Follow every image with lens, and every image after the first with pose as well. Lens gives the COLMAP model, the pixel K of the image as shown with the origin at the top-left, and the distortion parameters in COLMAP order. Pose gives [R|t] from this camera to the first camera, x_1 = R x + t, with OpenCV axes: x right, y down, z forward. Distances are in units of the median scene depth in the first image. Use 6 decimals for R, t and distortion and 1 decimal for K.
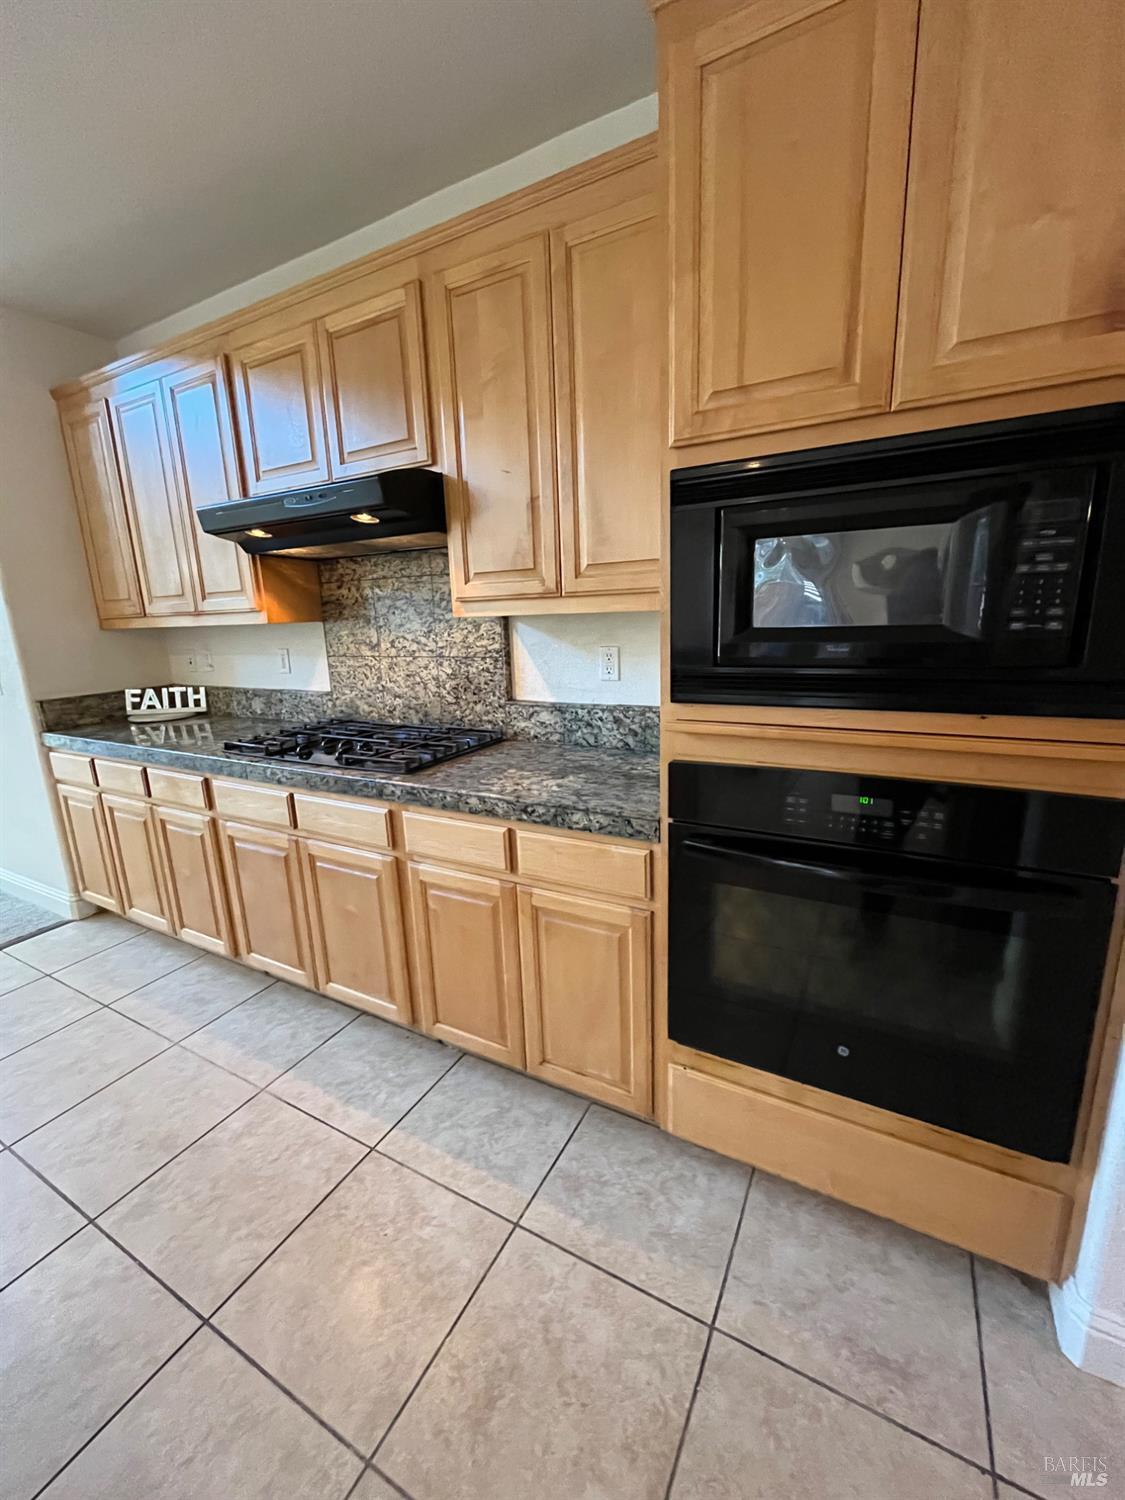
lens RADIAL K [[605.9, 0, 561.0], [0, 605.9, 748.5], [0, 0, 1]] dist [-0.002544, 0.000239]
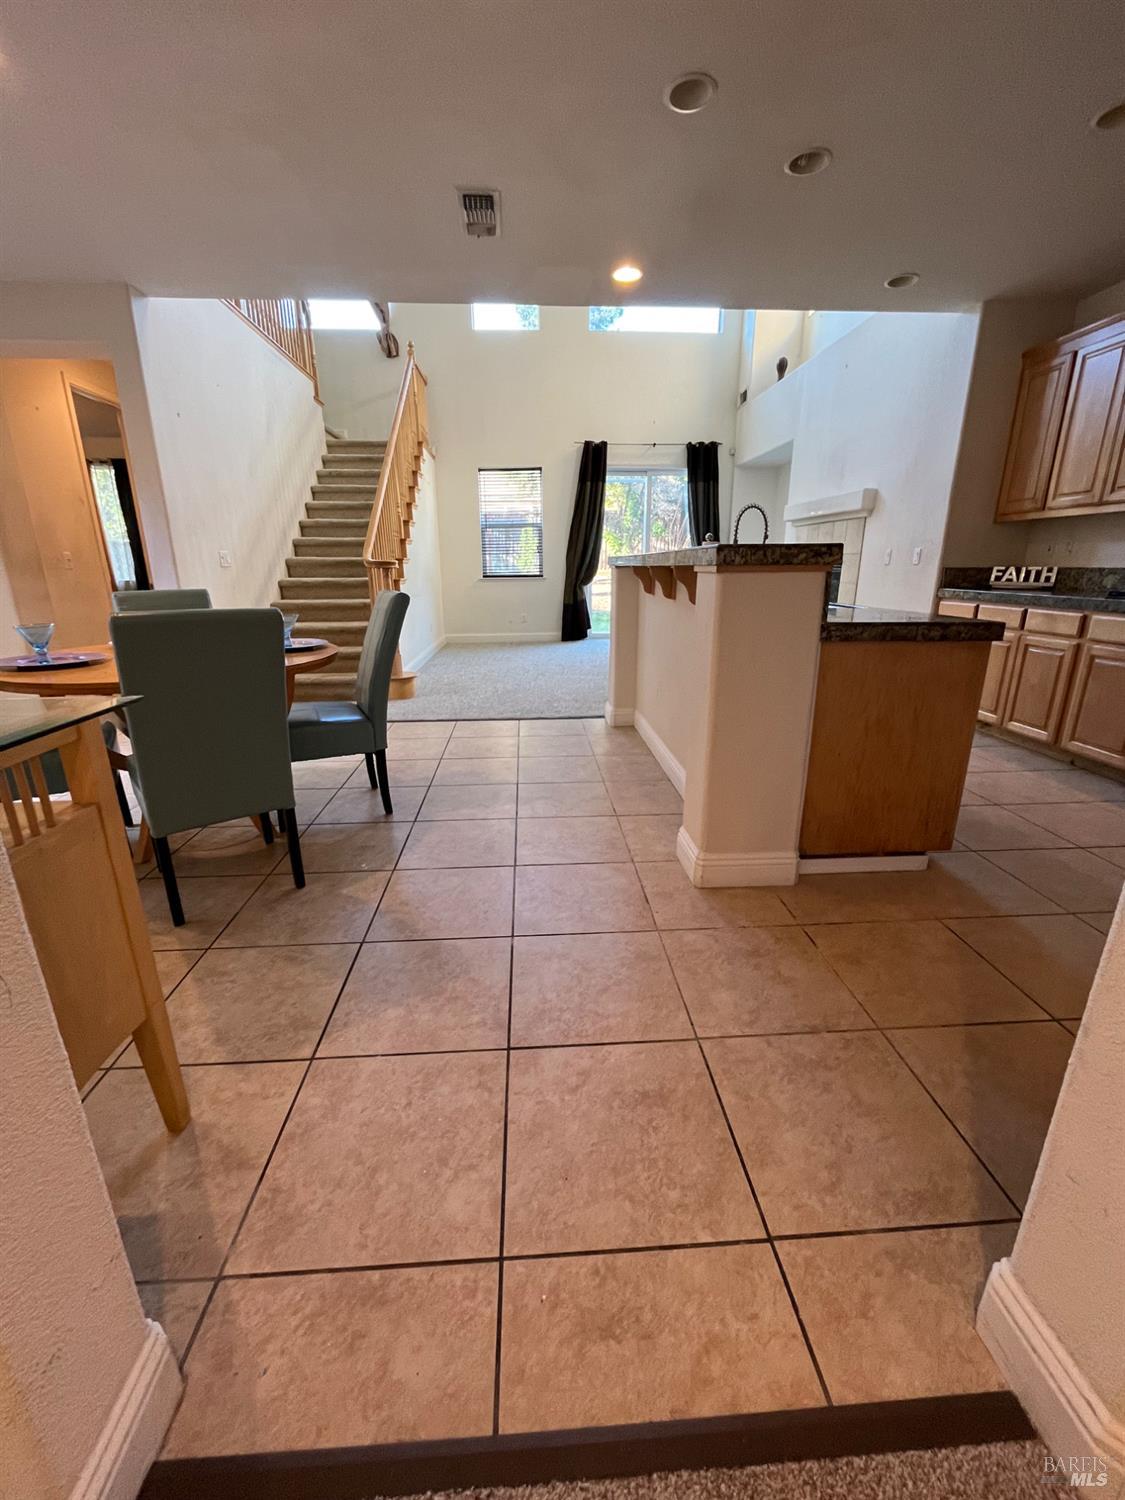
lens RADIAL K [[605.9, 0, 565.5], [0, 605.9, 747.4], [0, 0, 1]] dist [-0.002544, 0.000239]
pose [[0.533901, 0.275341, -0.799461, 0.002292], [-0.200624, 0.959746, 0.196562, 0.287572], [0.821401, 0.055446, 0.567650, -0.760023]]
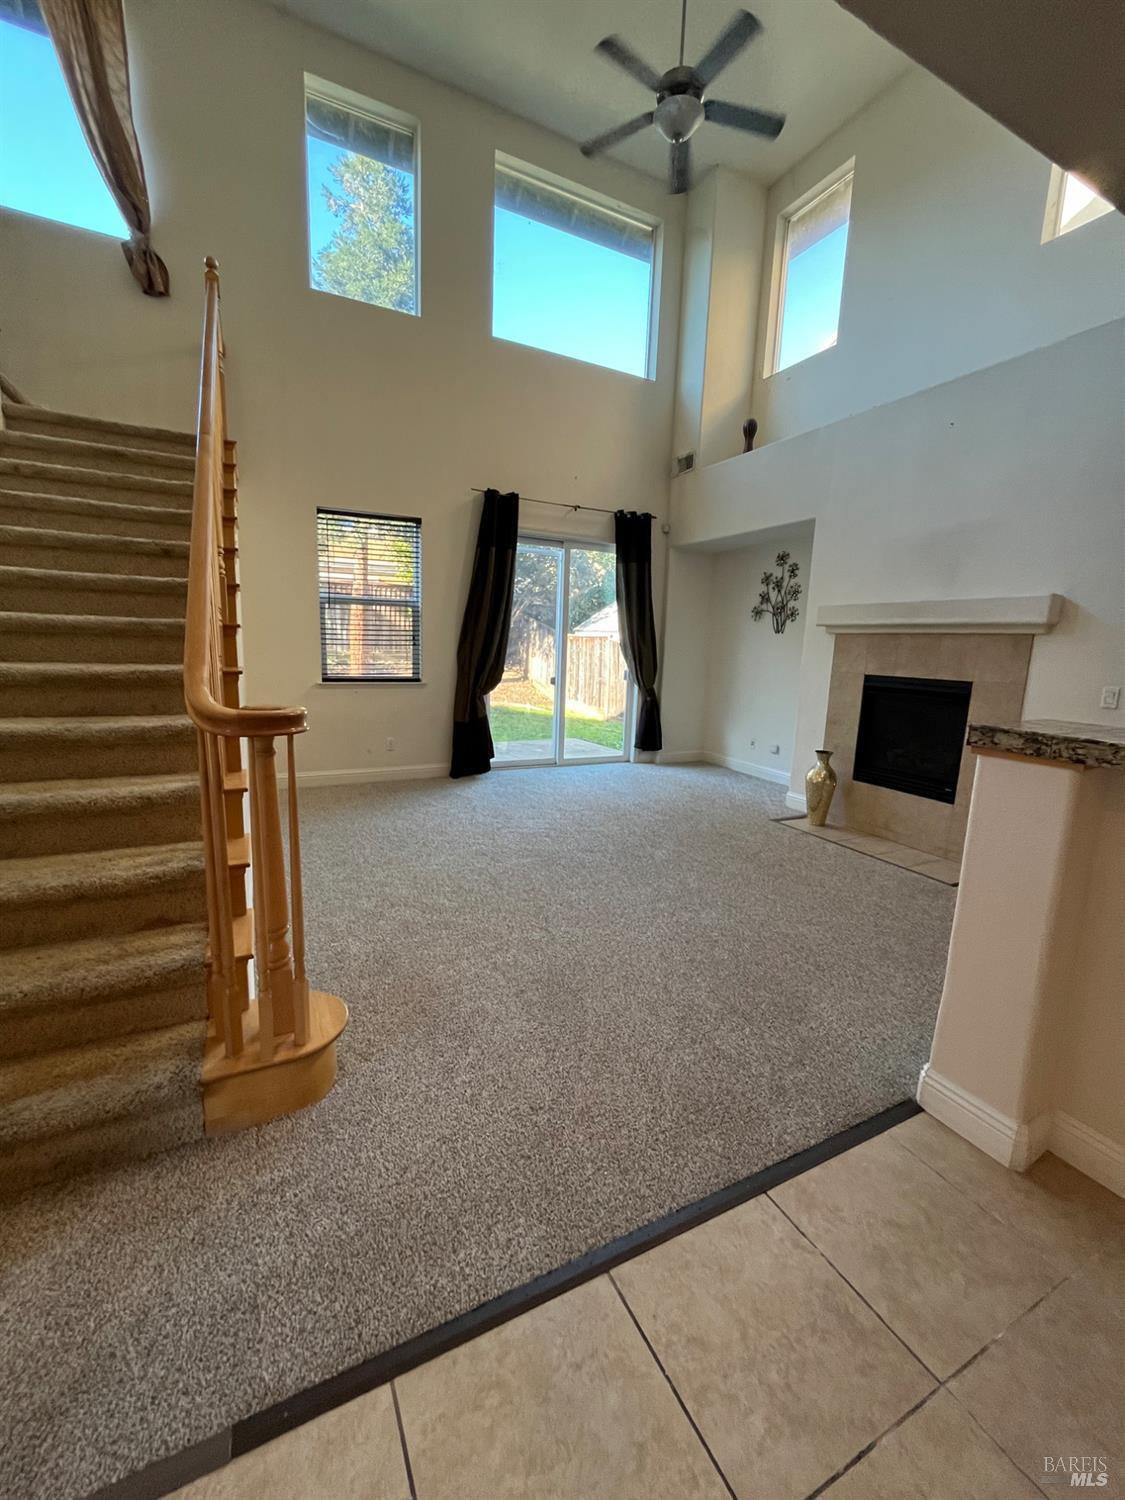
lens RADIAL K [[605.9, 0, 564.5], [0, 605.9, 747.0], [0, 0, 1]] dist [-0.002544, 0.000239]
pose [[0.822079, 0.158892, -0.546754, -1.442369], [-0.188247, 0.982119, 0.002372, 0.189035], [0.537354, 0.100975, 0.837290, -0.513830]]
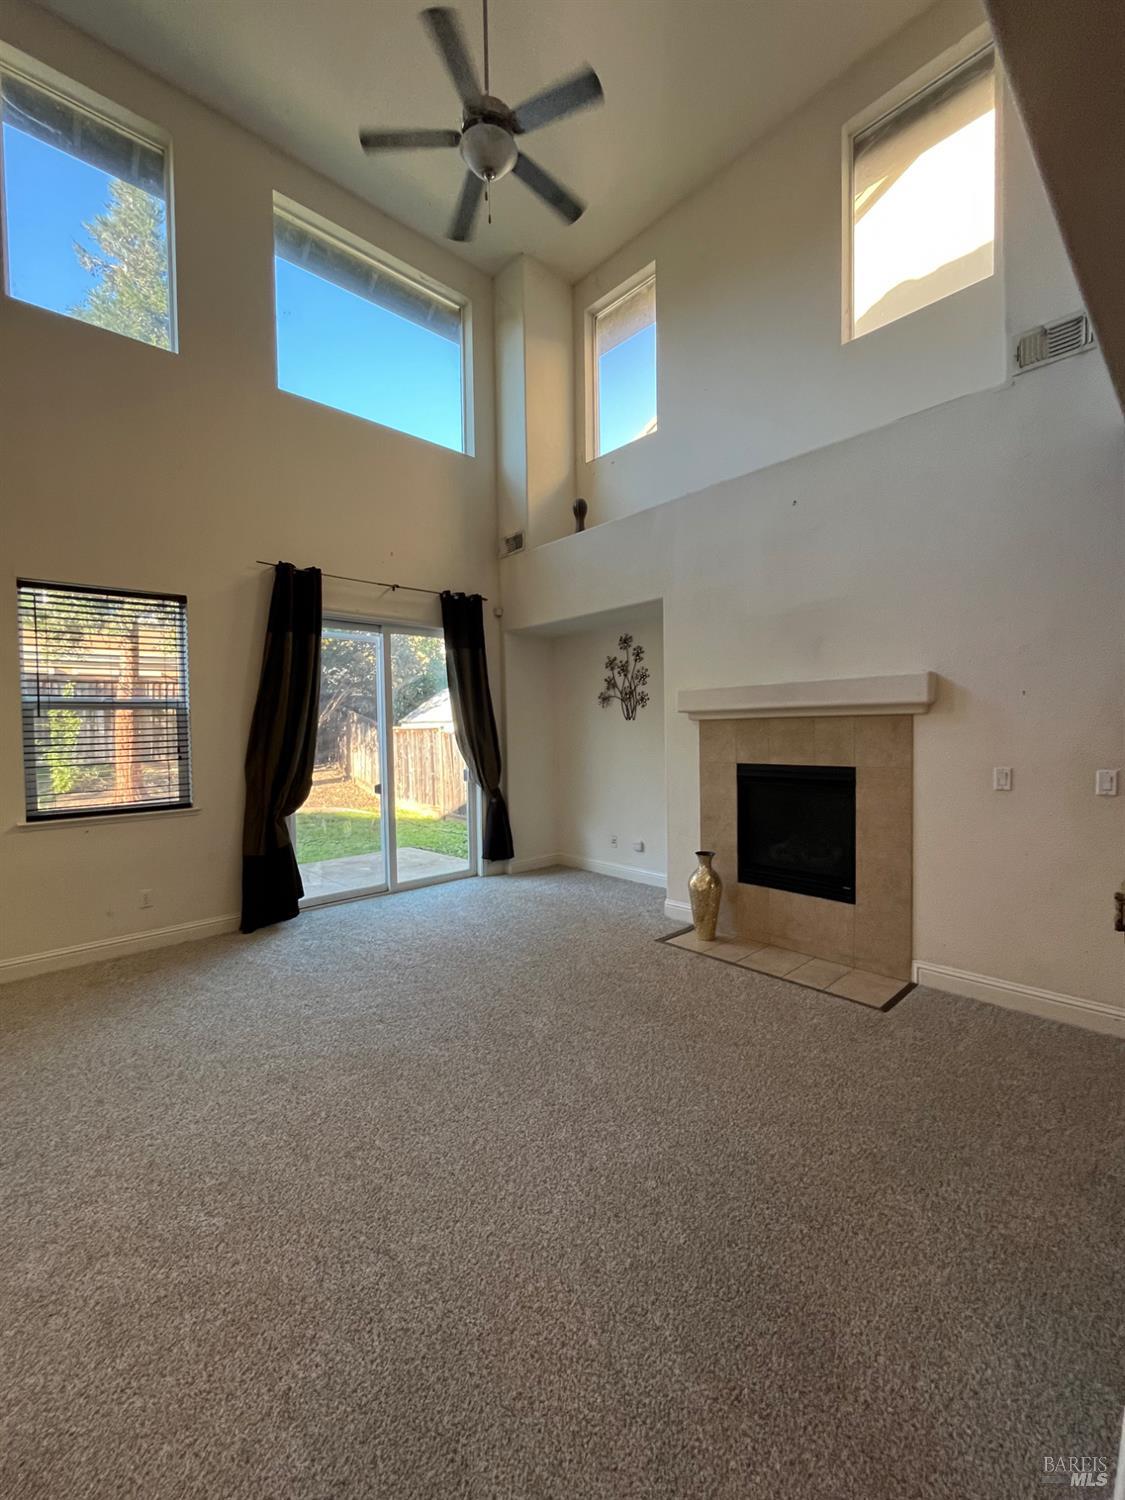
lens RADIAL K [[605.9, 0, 563.3], [0, 605.9, 749.0], [0, 0, 1]] dist [-0.002544, 0.000239]
pose [[0.948019, 0.030547, -0.316745, -1.659252], [-0.087771, 0.981870, -0.168008, 0.087362], [0.305870, 0.187076, 0.933513, -0.210476]]
